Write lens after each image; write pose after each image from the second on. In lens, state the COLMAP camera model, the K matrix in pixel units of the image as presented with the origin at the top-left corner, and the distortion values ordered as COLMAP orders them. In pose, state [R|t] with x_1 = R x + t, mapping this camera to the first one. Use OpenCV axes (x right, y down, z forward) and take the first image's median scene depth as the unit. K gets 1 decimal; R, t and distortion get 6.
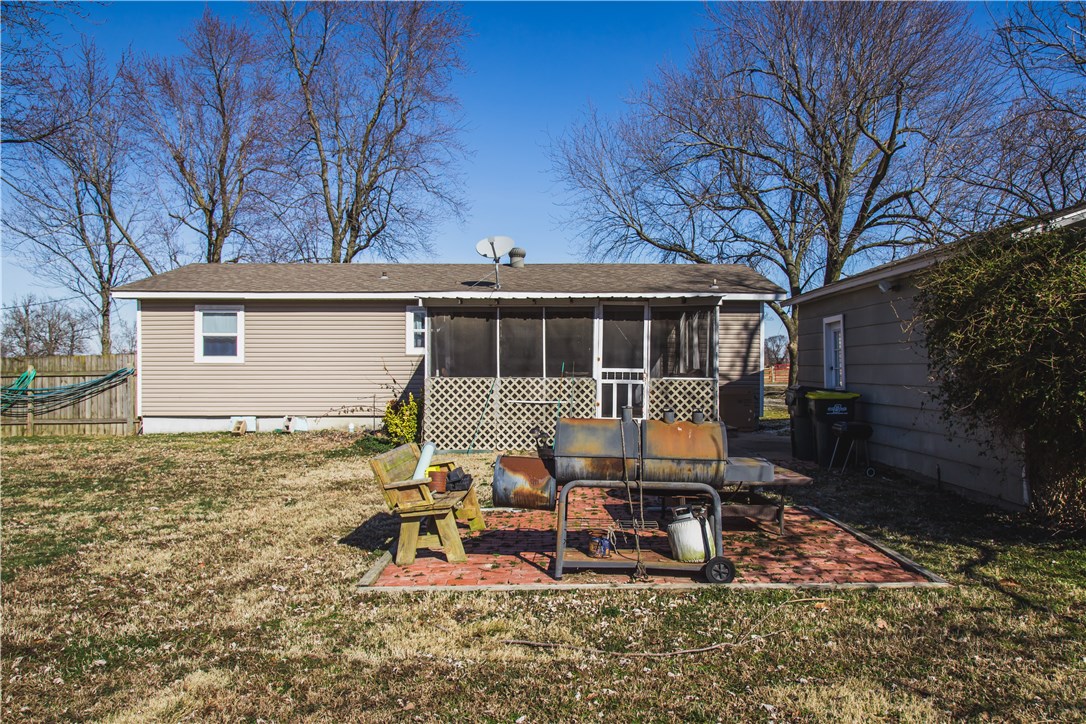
lens RADIAL K [[805.3, 0, 543.0], [0, 805.3, 362.0], [0, 0, 1]] dist [0.045940, 0.000875]
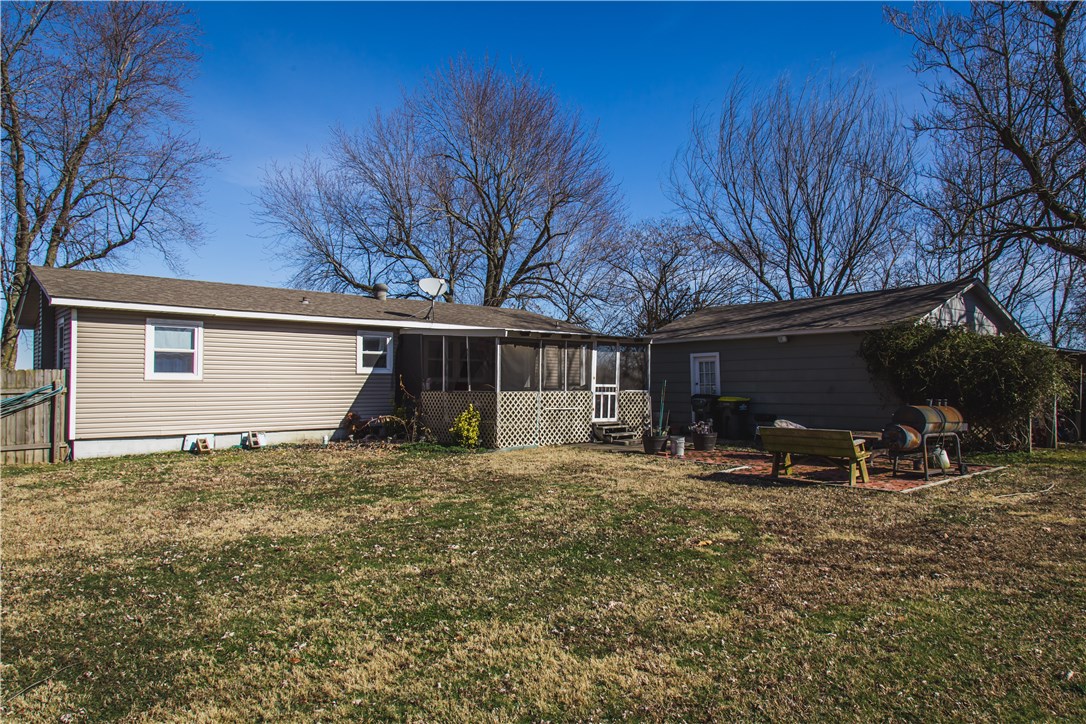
lens RADIAL K [[717.6, 0, 543.0], [0, 717.6, 362.0], [0, 0, 1]] dist [0.010411, 0.004283]
pose [[0.748832, 0.018552, 0.662501, -0.851230], [-0.002803, 0.999688, -0.024826, 0.000114], [-0.662754, 0.016734, 0.748650, 0.093502]]
